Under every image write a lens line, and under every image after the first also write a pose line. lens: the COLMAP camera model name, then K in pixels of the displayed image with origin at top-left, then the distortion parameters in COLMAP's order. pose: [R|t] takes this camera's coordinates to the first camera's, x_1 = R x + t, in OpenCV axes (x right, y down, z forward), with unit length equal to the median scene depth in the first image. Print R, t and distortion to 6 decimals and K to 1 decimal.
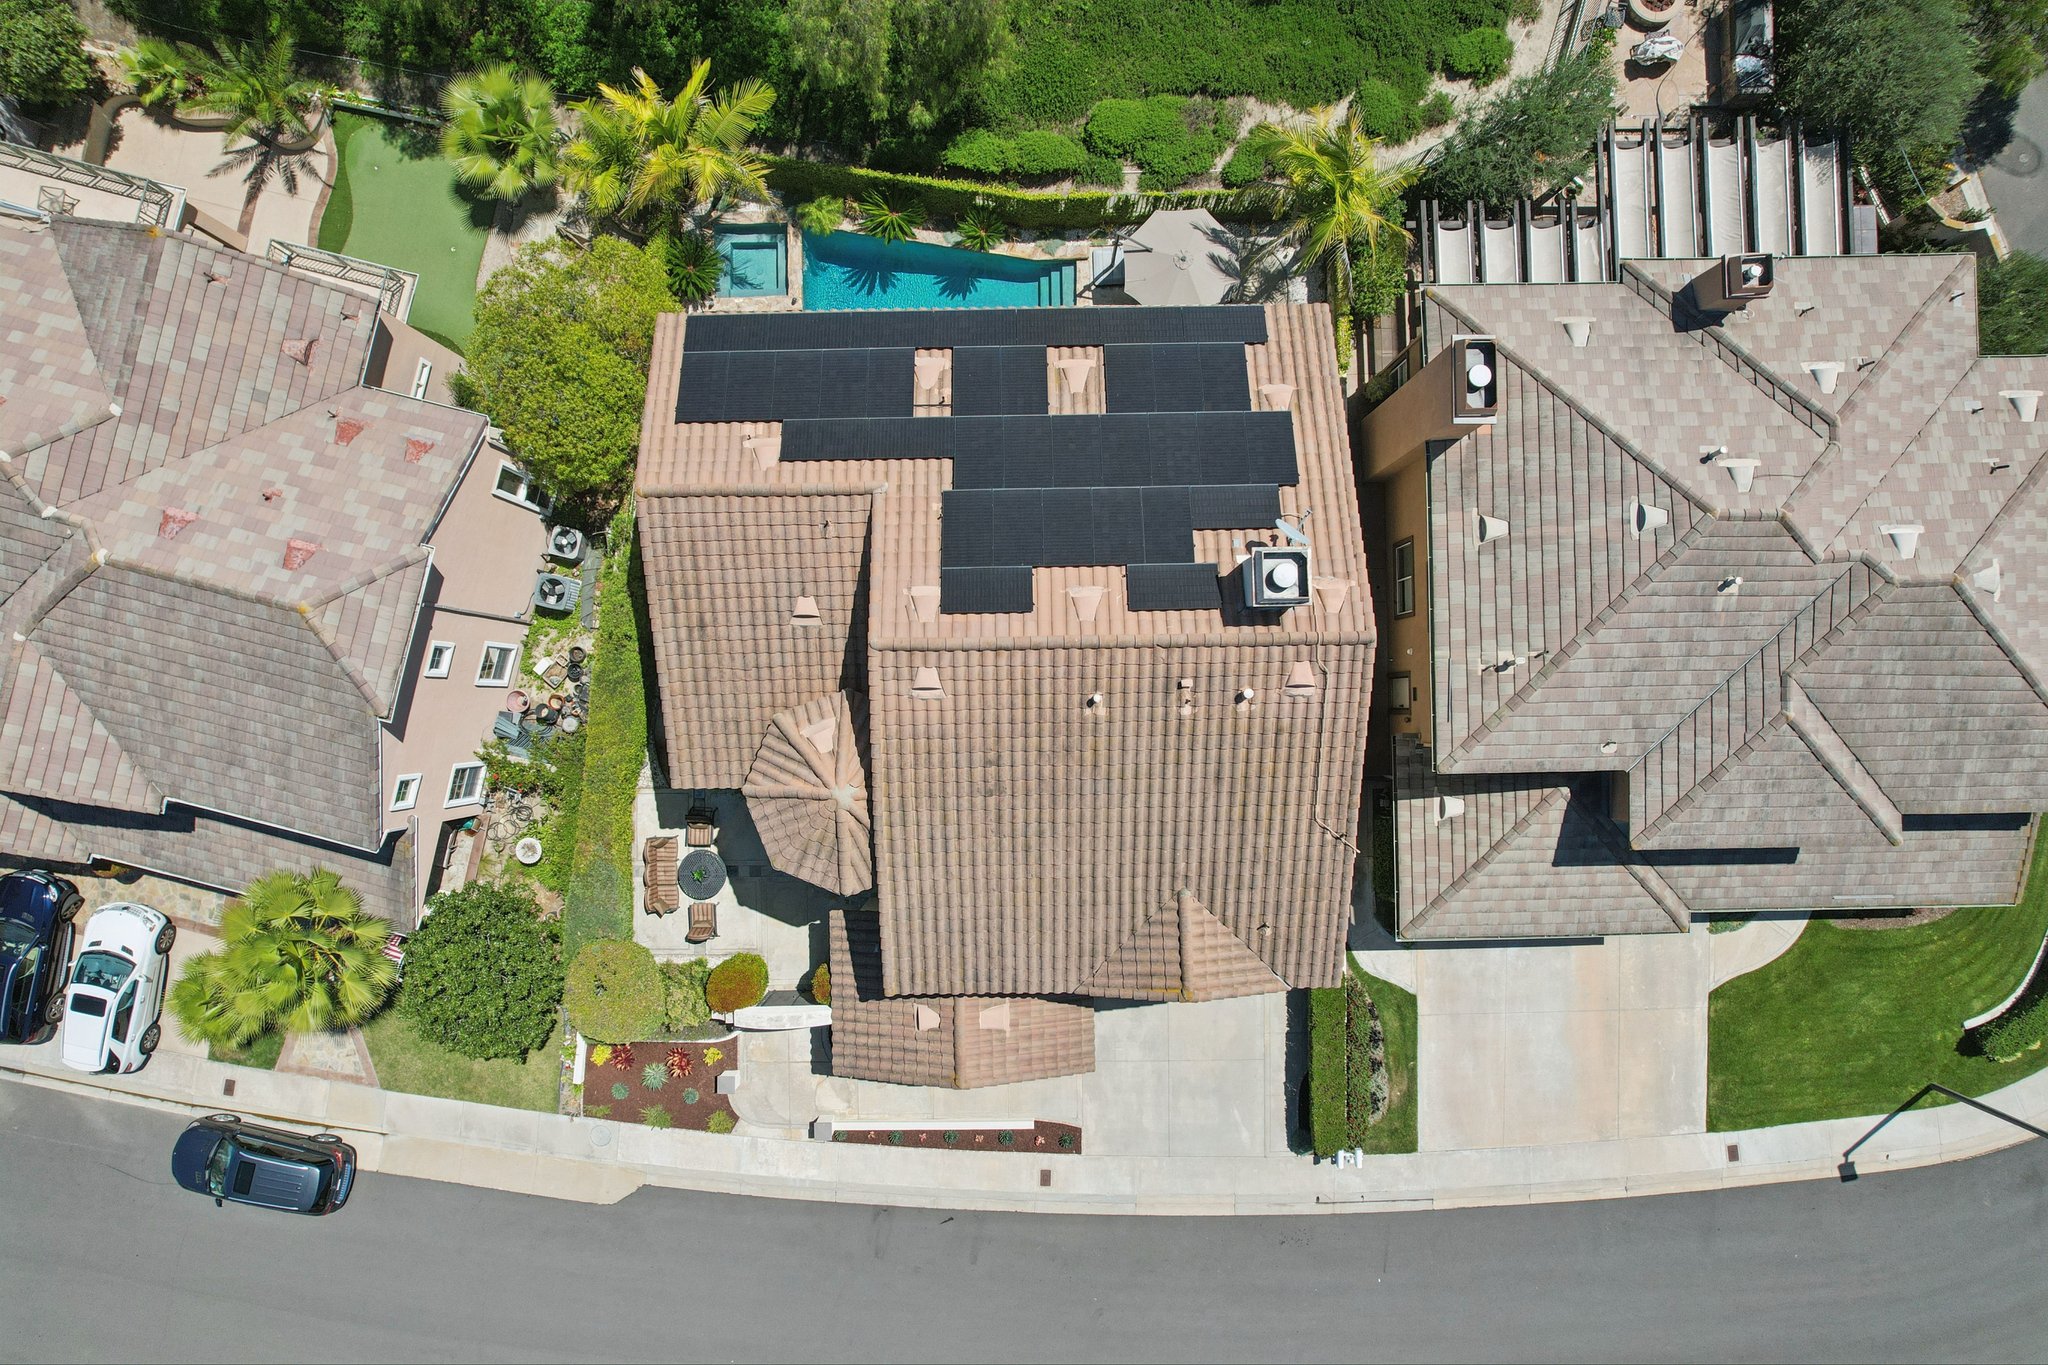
lens RADIAL K [[1316.0, 0, 1020.9], [0, 1316.0, 693.8], [0, 0, 1]] dist [-0.080998, 0.064389]
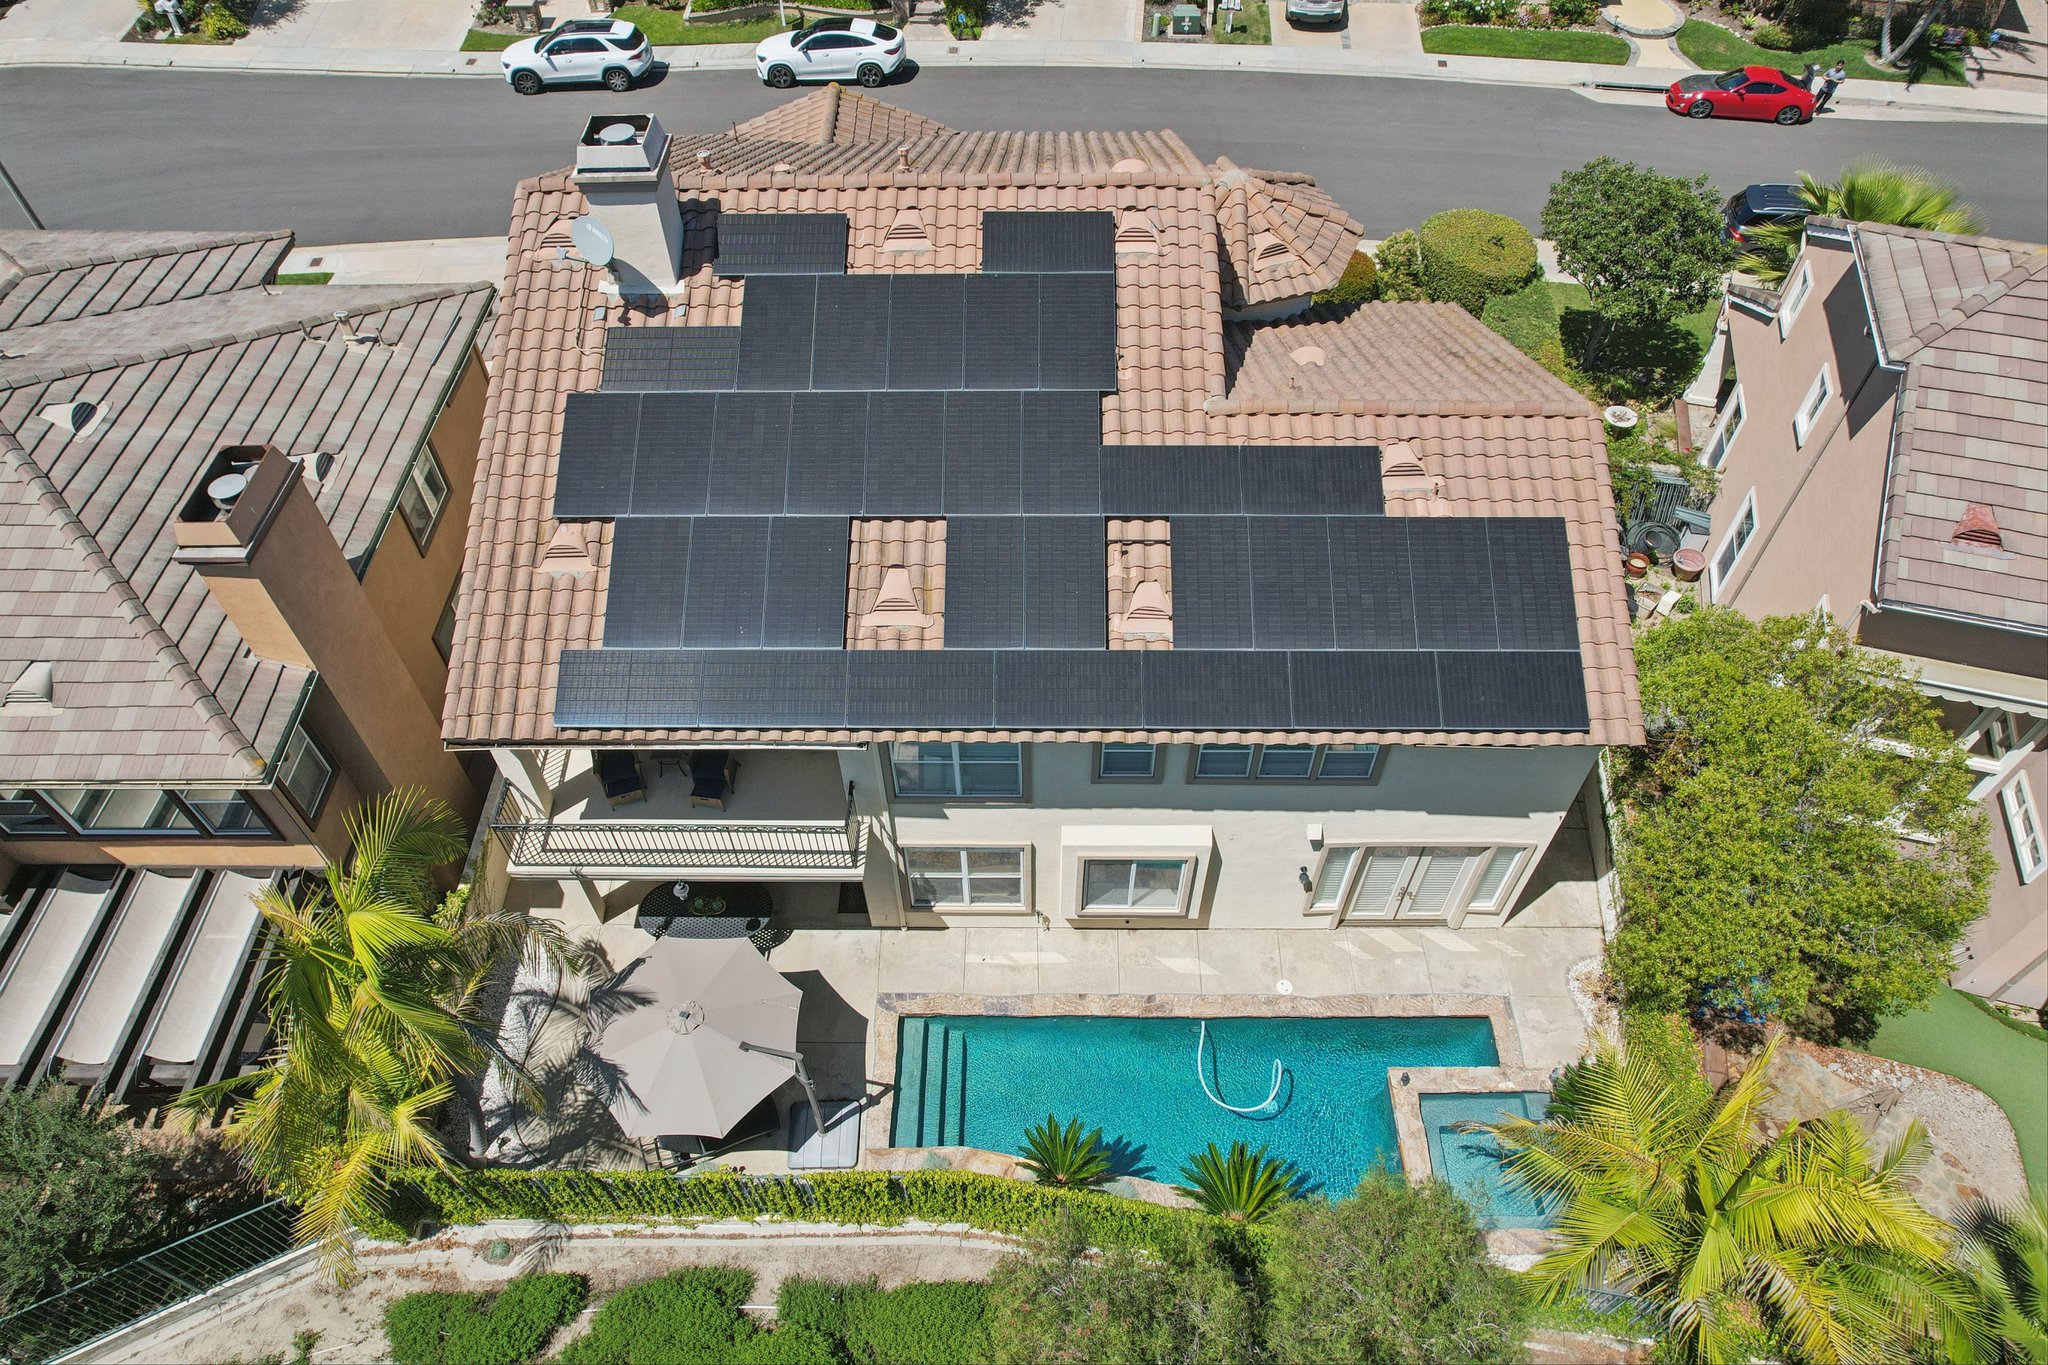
lens RADIAL K [[1316.0, 0, 1020.9], [0, 1316.0, 693.8], [0, 0, 1]] dist [-0.080998, 0.064389]
pose [[-0.999481, -0.009931, 0.030632, -0.028043], [0.027428, -0.760960, 0.648219, -0.571077], [0.016872, 0.648723, 0.760837, 0.504317]]
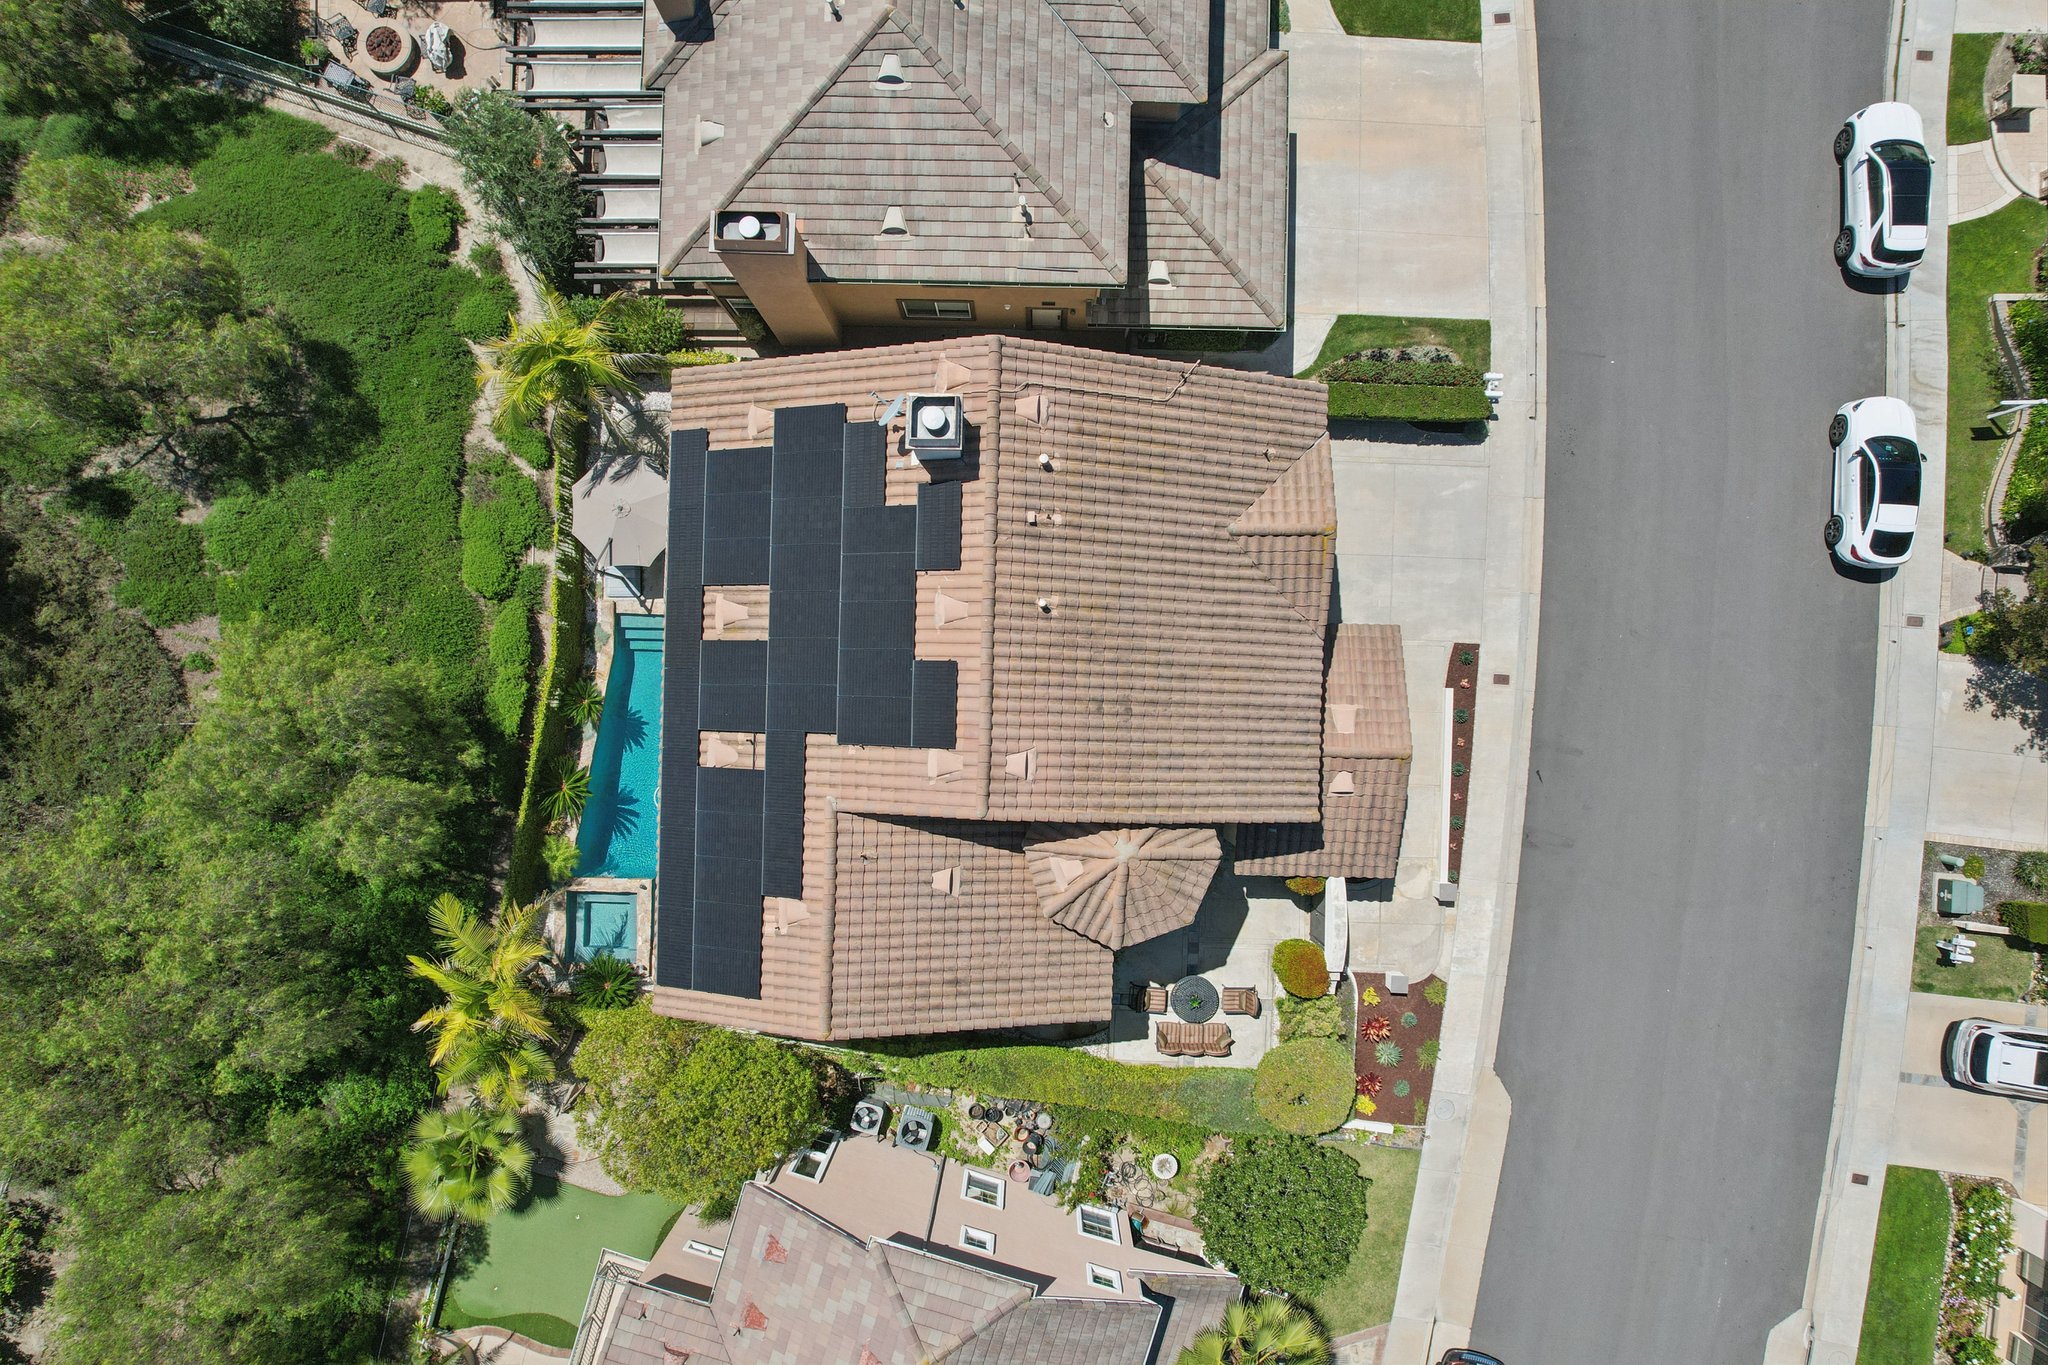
lens RADIAL K [[1316.0, 0, 1020.9], [0, 1316.0, 693.8], [0, 0, 1]] dist [-0.080998, 0.064389]
pose [[0.041471, -0.999076, 0.011297, -0.021253], [0.999138, 0.041448, -0.002265, -0.006628], [0.001795, 0.011382, 0.999934, -0.036232]]
